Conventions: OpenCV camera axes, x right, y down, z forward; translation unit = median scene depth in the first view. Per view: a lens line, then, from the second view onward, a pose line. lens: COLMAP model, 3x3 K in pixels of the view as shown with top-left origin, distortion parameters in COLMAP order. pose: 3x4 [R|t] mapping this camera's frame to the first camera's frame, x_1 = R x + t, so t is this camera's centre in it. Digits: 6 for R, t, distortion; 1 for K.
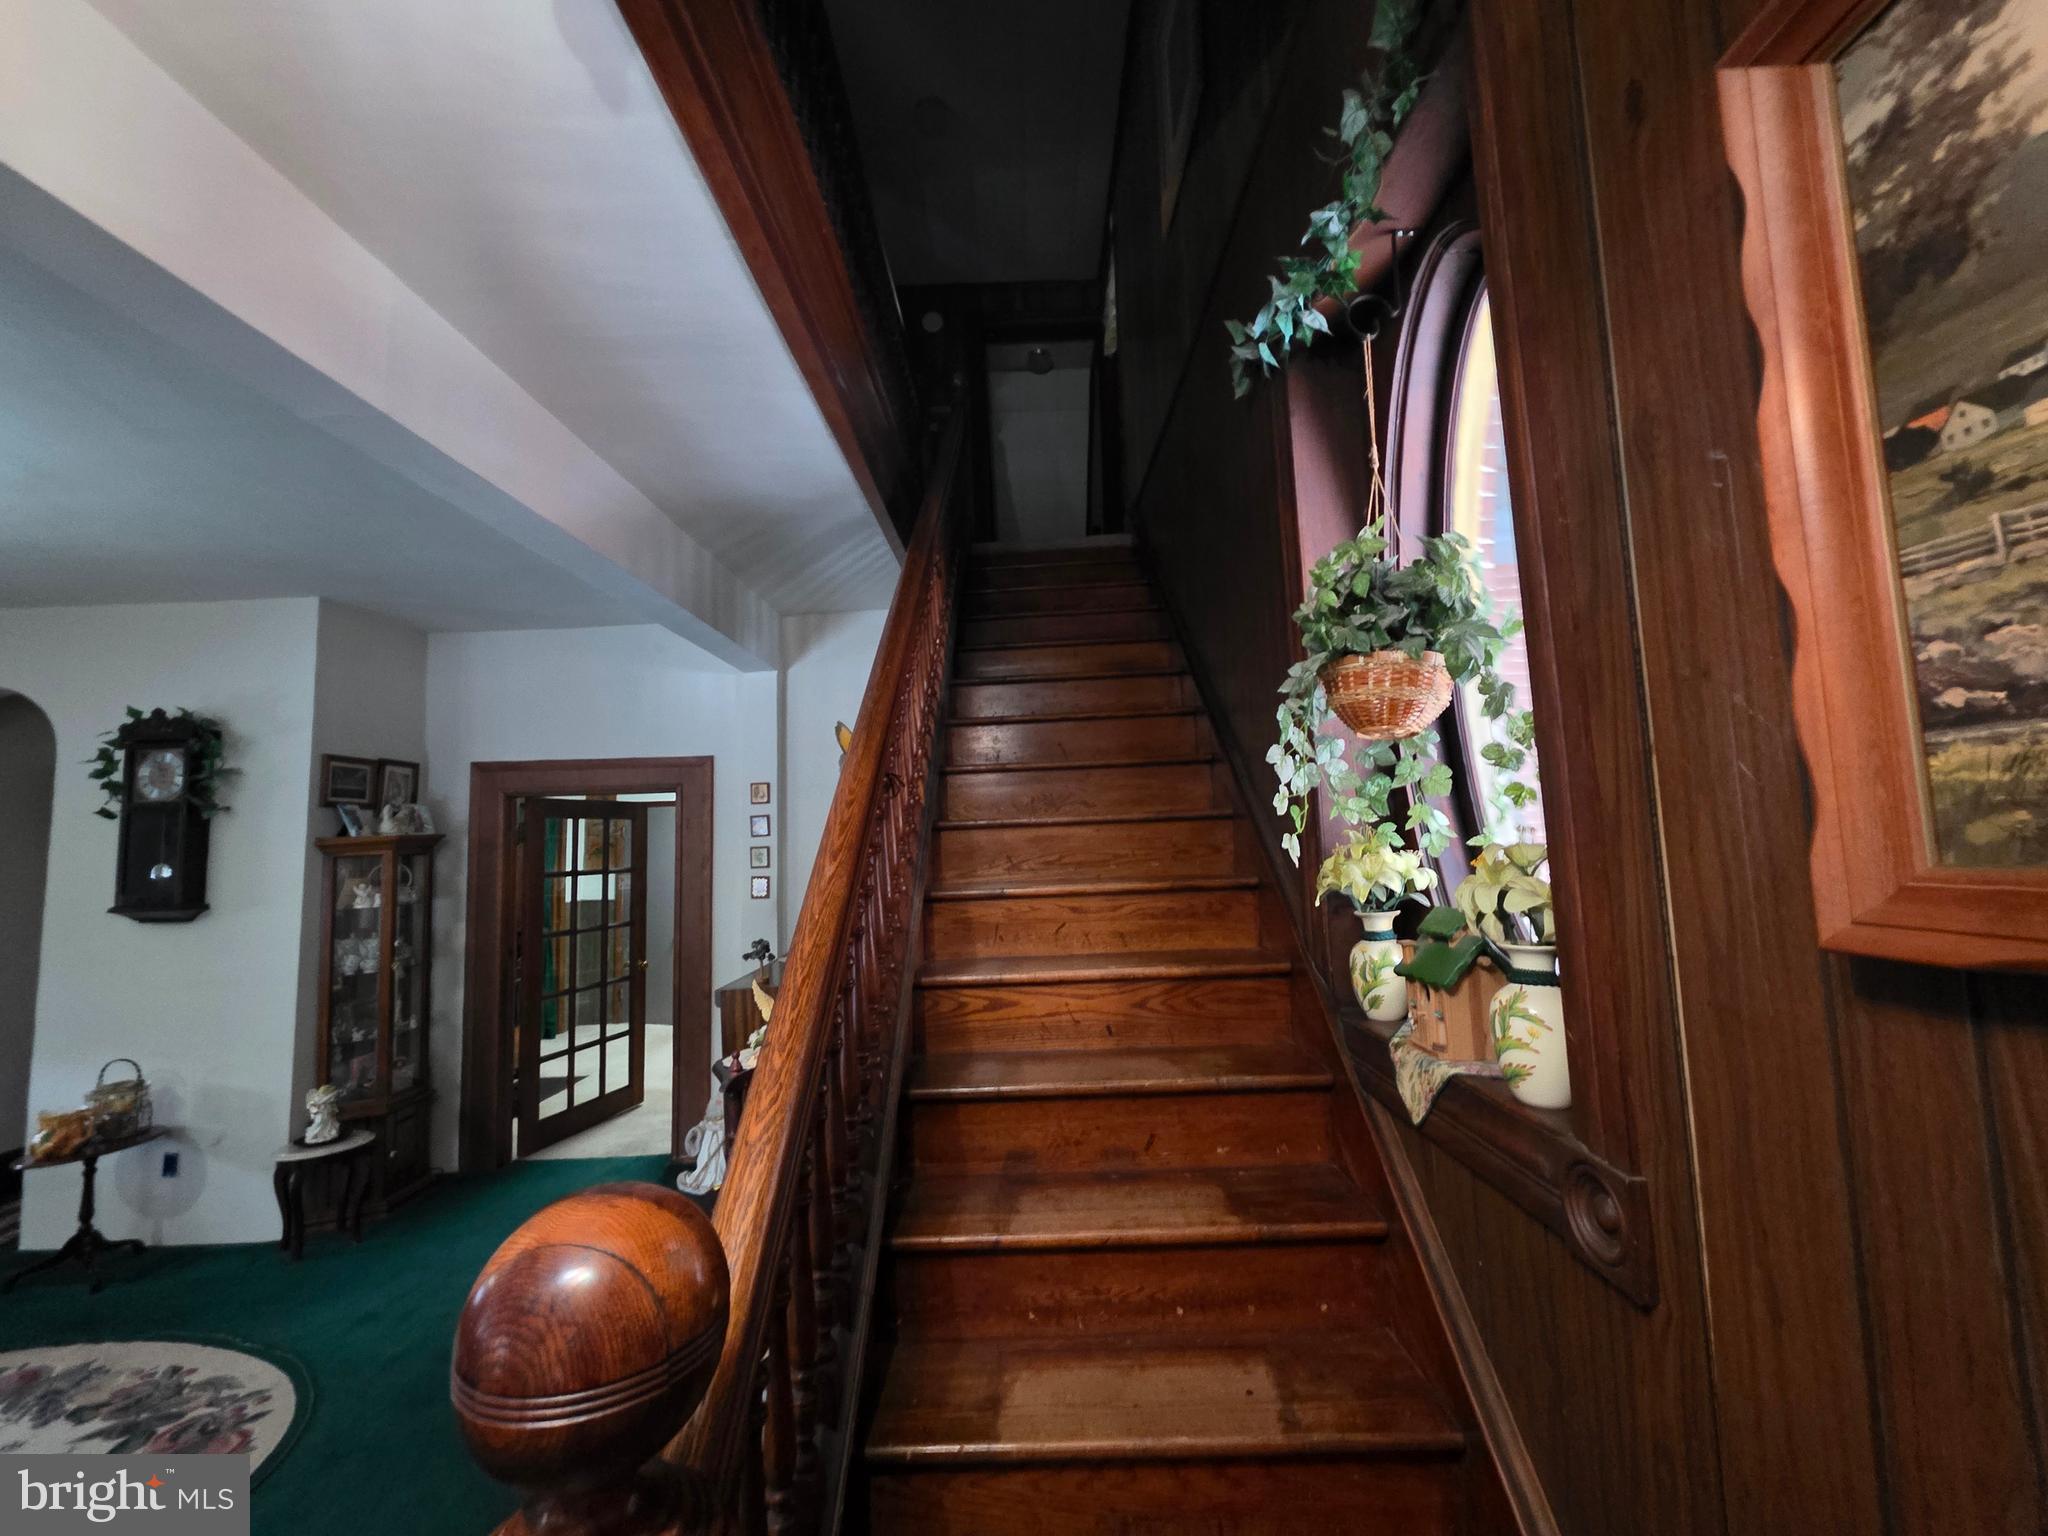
lens RADIAL K [[820.0, 0, 1021.7], [0, 820.0, 761.9], [0, 0, 1]] dist [-0.003207, 0.001601]
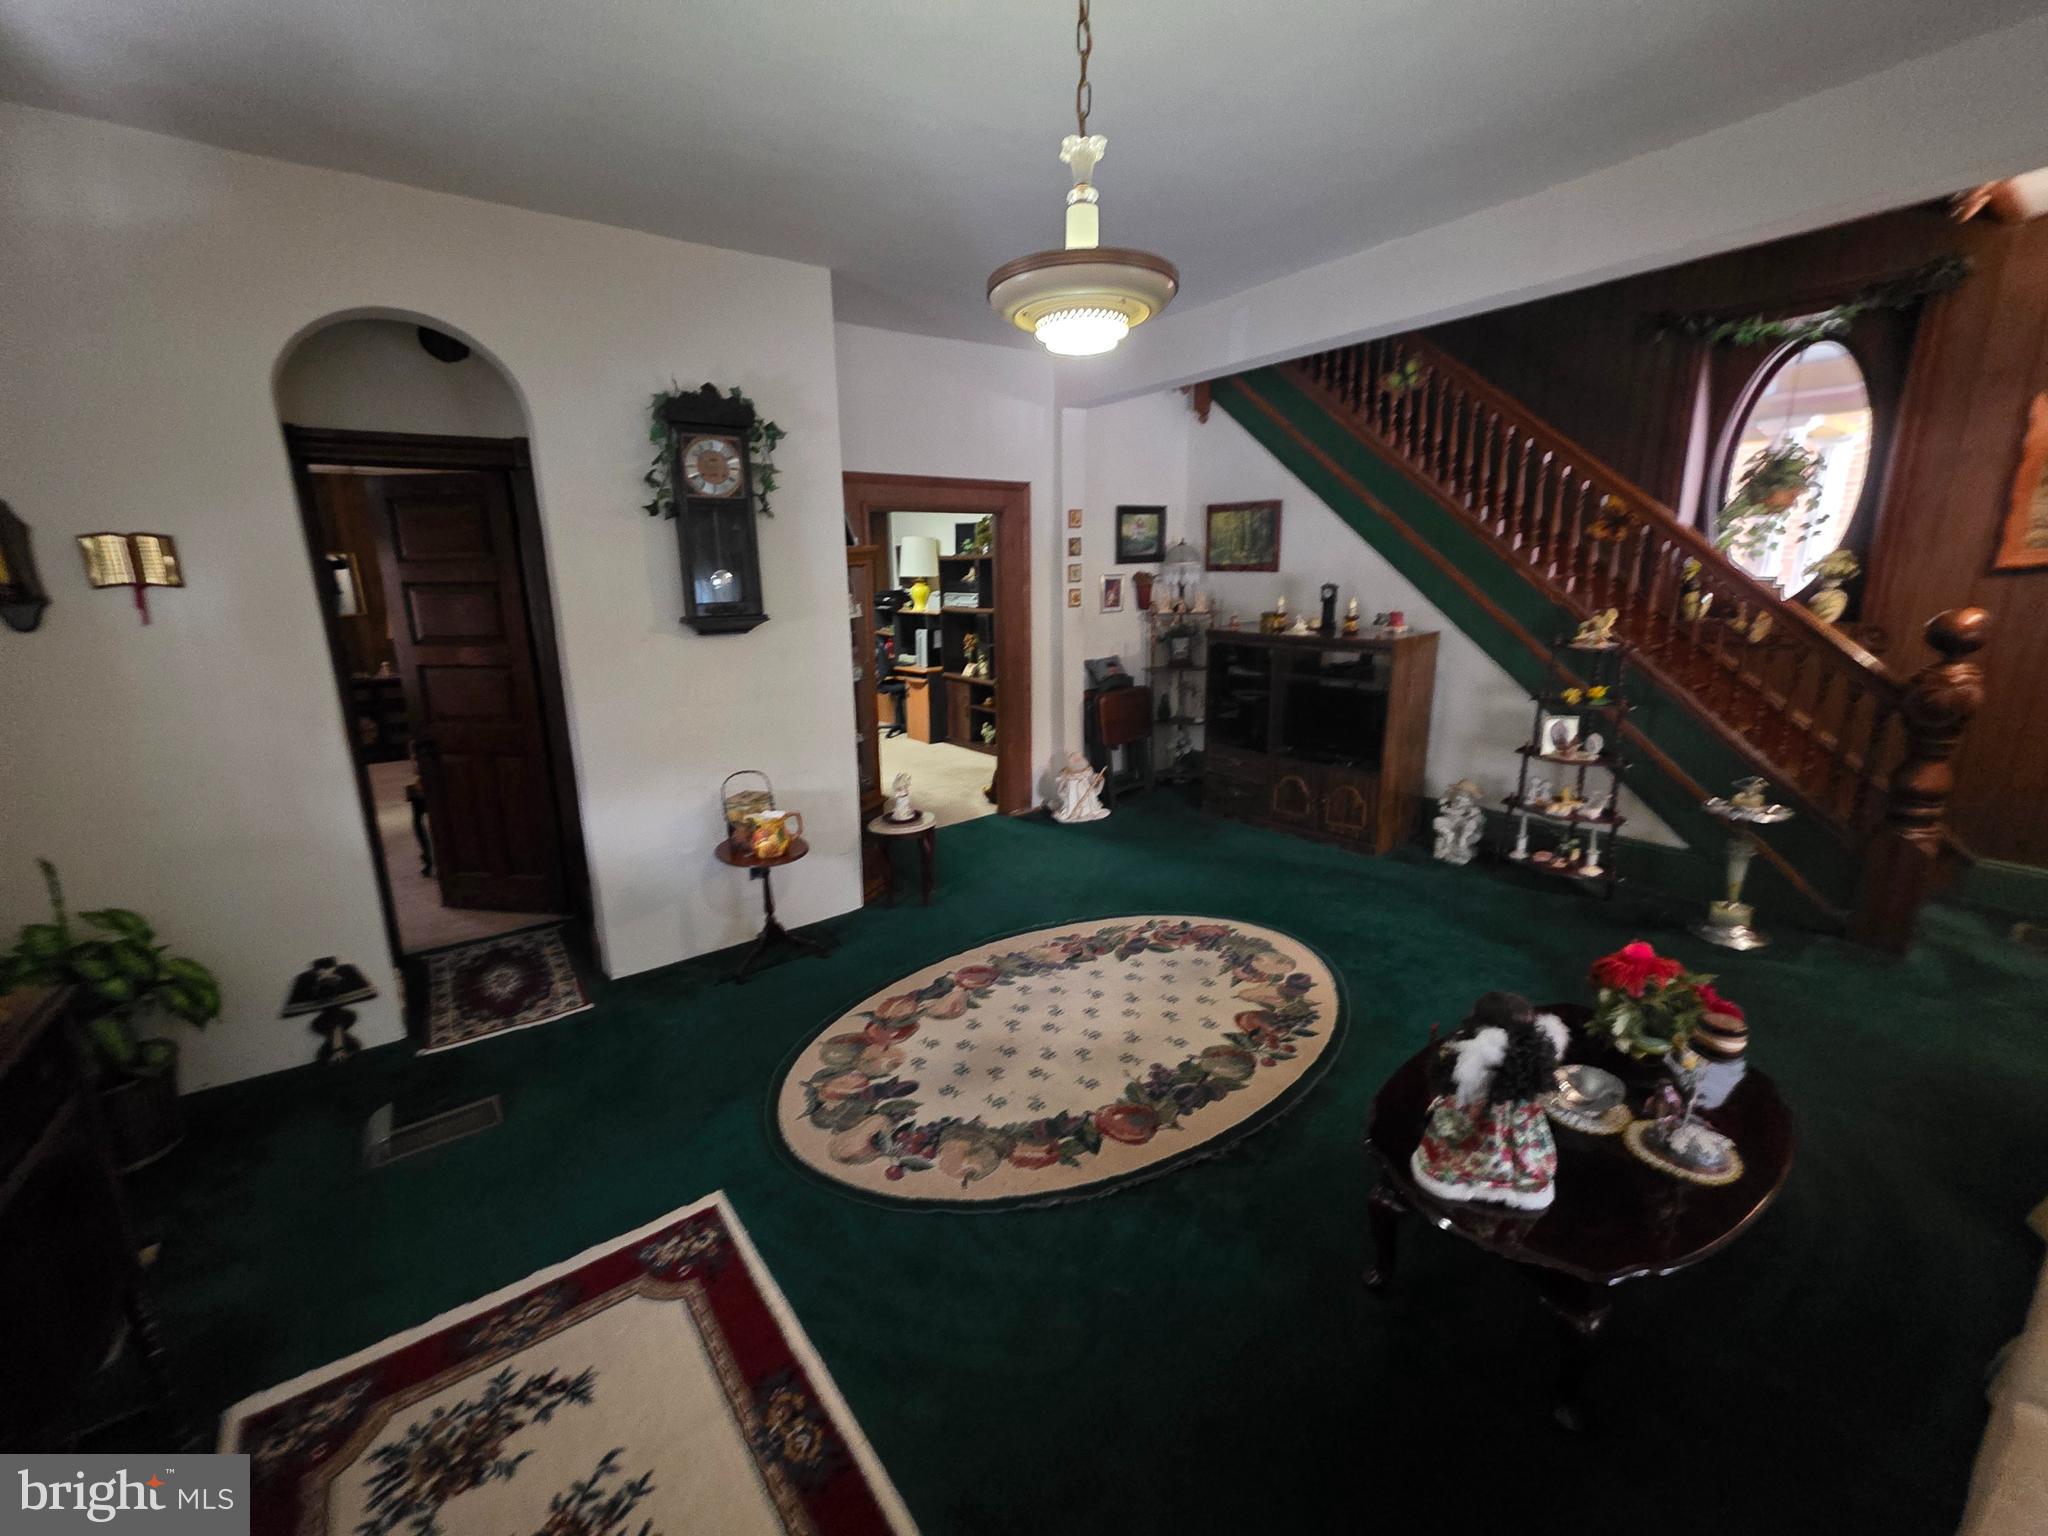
lens RADIAL K [[820.0, 0, 1006.6], [0, 820.0, 755.6], [0, 0, 1]] dist [-0.003207, 0.001601]
pose [[0.803230, -0.119936, 0.583469, -1.574953], [-0.057828, 0.959193, 0.276777, 0.060679], [-0.592855, -0.256057, 0.763517, 0.070540]]
